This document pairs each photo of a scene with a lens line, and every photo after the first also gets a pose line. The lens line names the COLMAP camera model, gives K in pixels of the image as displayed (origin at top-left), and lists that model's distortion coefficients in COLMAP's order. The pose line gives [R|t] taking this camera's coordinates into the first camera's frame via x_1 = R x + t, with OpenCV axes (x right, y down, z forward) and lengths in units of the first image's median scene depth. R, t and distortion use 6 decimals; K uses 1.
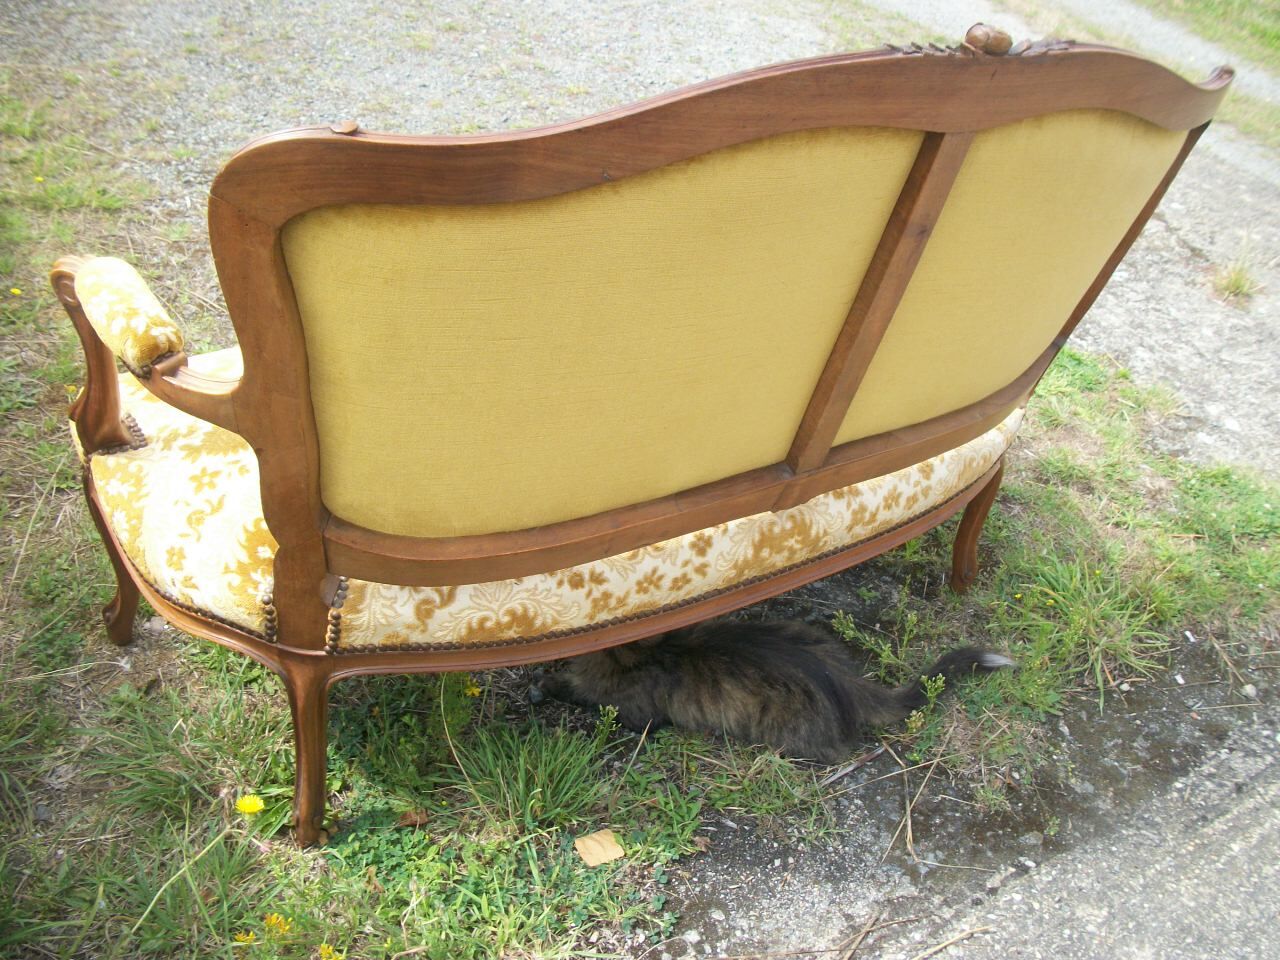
lens RADIAL K [[1218.8, 0, 645.9], [0, 1218.8, 485.1], [0, 0, 1]] dist [-0.112297, 0.000000]
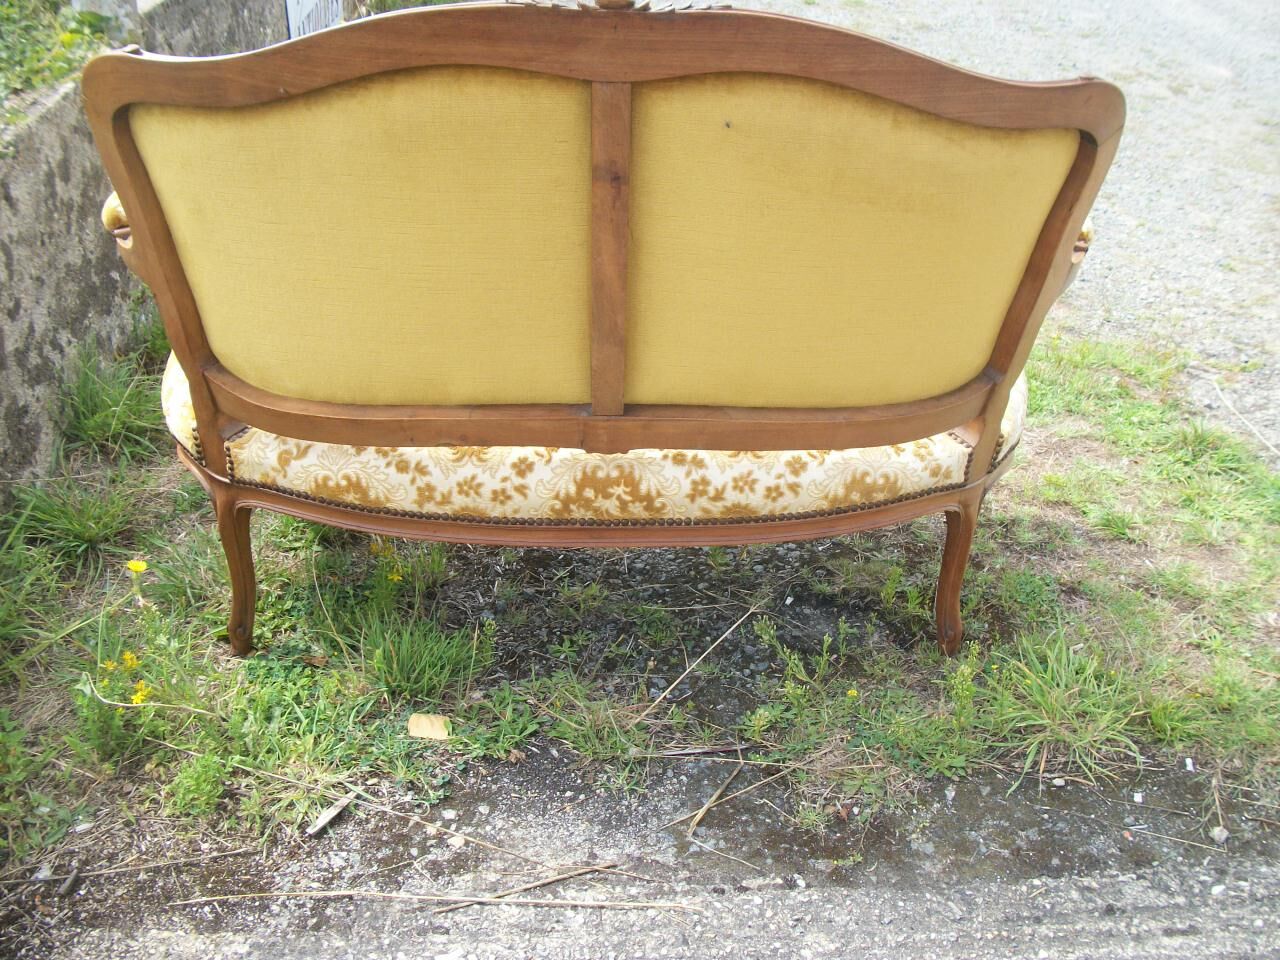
lens RADIAL K [[1218.8, 0, 643.2], [0, 1218.8, 476.4], [0, 0, 1]] dist [-0.112297, 0.000000]
pose [[0.861031, 0.170800, -0.479013, 0.661838], [-0.235203, 0.968867, -0.077314, 0.113511], [0.450895, 0.179235, 0.874396, 0.044421]]
